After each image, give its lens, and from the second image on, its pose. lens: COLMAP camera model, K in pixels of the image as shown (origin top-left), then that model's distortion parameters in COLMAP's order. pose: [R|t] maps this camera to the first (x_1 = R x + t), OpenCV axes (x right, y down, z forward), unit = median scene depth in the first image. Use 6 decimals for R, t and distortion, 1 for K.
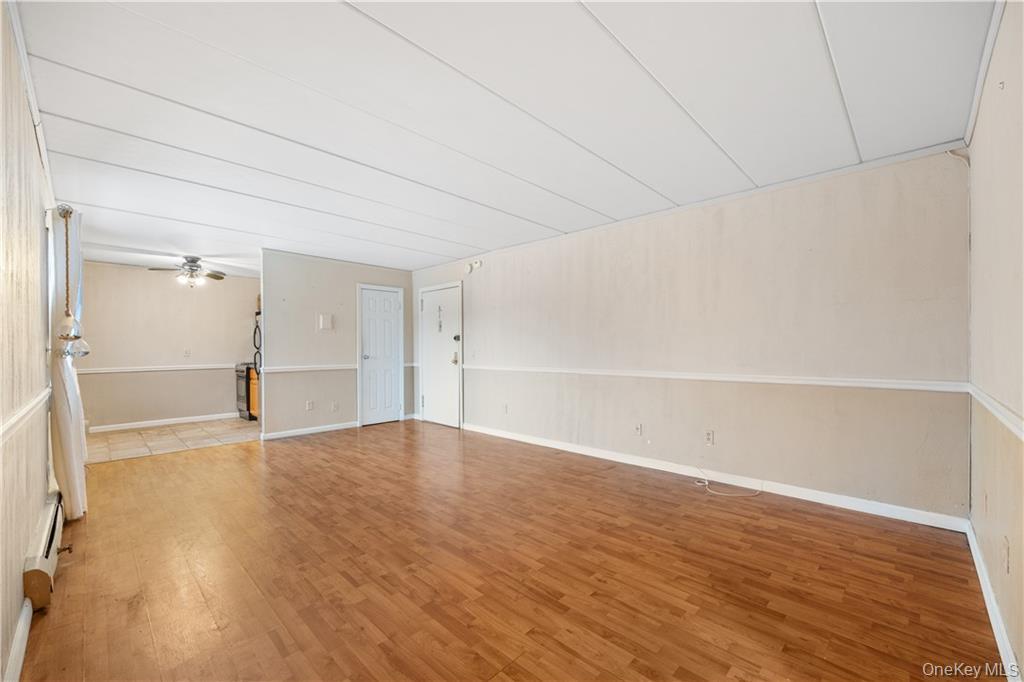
lens RADIAL K [[418.7, 0, 505.0], [0, 418.7, 349.9], [0, 0, 1]] dist [-0.000081, 0.000336]
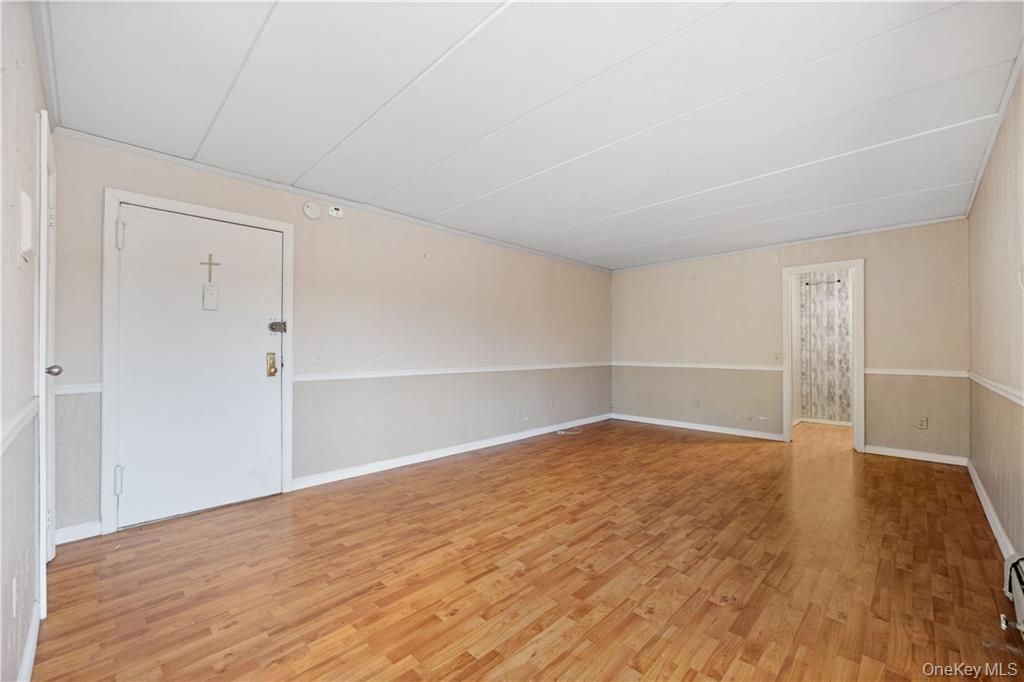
lens RADIAL K [[418.7, 0, 516.4], [0, 418.7, 347.1], [0, 0, 1]] dist [-0.000081, 0.000336]
pose [[-0.029009, 0.017664, 0.999423, -1.244755], [0.005869, 0.999830, -0.017500, 0.015128], [-0.999562, 0.005358, -0.029108, 1.323900]]
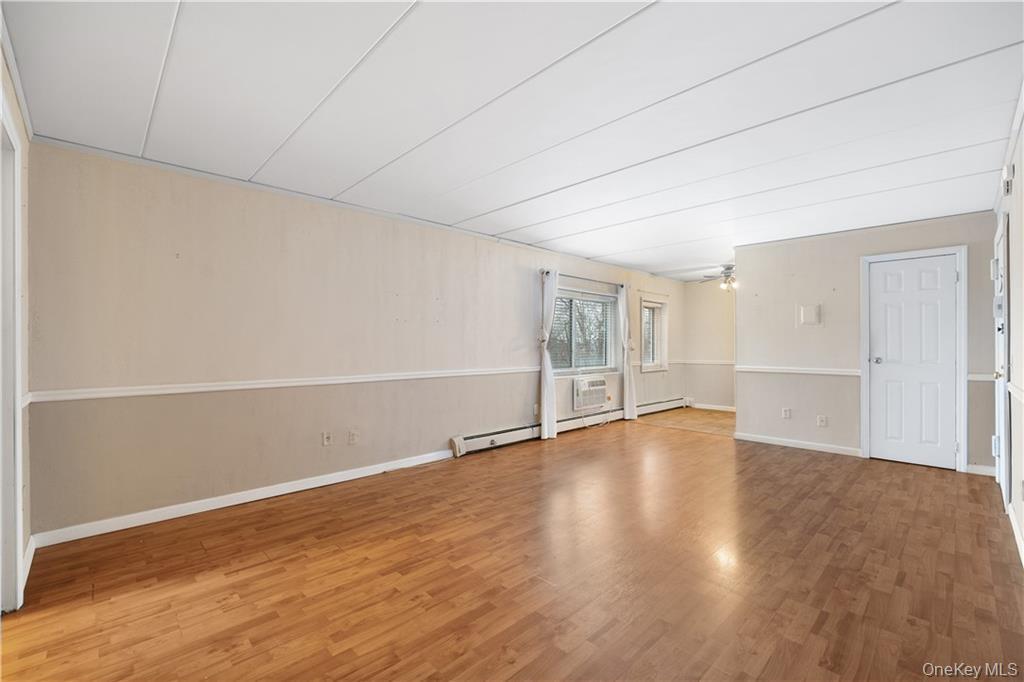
lens RADIAL K [[429.9, 0, 504.3], [0, 429.9, 340.2], [0, 0, 1]] dist [-0.001204, -0.000004]
pose [[-0.024594, -0.005774, -0.999681, 0.769965], [-0.007521, 0.999956, -0.005591, -0.014087], [0.999669, 0.007381, -0.024636, 0.787116]]
